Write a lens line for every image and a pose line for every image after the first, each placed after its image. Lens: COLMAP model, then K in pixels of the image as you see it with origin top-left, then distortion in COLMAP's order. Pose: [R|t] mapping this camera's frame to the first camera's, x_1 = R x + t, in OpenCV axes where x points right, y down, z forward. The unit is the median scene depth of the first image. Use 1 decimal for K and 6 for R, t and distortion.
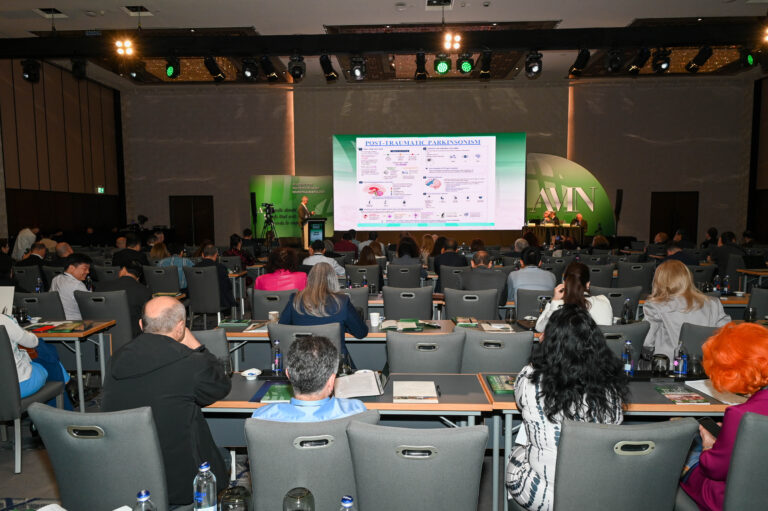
lens RADIAL K [[551.3, 0, 408.5], [0, 551.3, 272.0], [0, 0, 1]] dist [-0.003111, -0.000966]
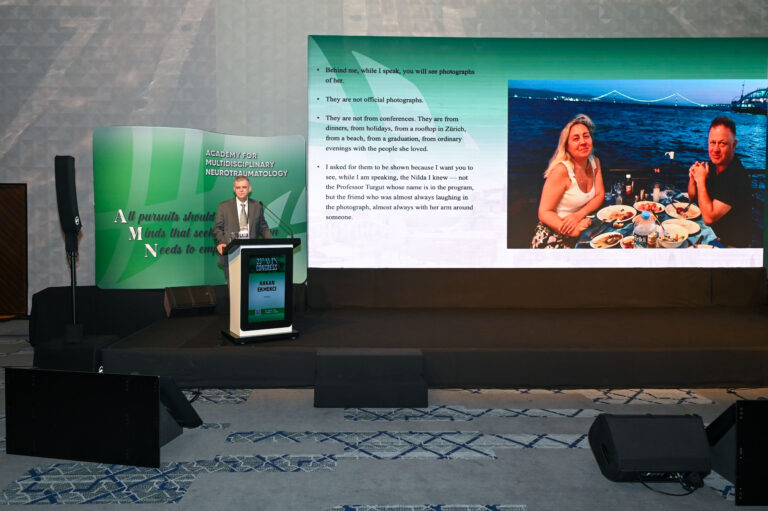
lens RADIAL K [[563.4, 0, 361.9], [0, 563.4, 240.8], [0, 0, 1]] dist [0.005698, 0.000811]
pose [[0.999809, 0.006087, 0.018586, -0.104486], [-0.004451, 0.996216, -0.086802, -0.060350], [-0.019044, 0.086702, 0.996052, 0.593407]]
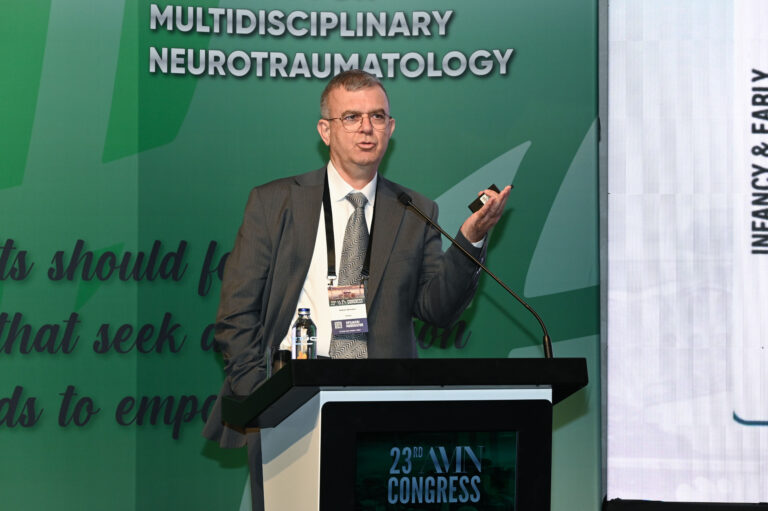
lens RADIAL K [[2747.1, 0, 384.0], [0, 2747.1, 255.5], [0, 0, 1]] dist [-0.037786, -0.811390]
pose [[0.989503, 0.007121, -0.144337, -0.108864], [-0.026357, 0.990926, -0.131800, -0.056694], [0.142089, 0.134221, 0.980712, 0.574704]]
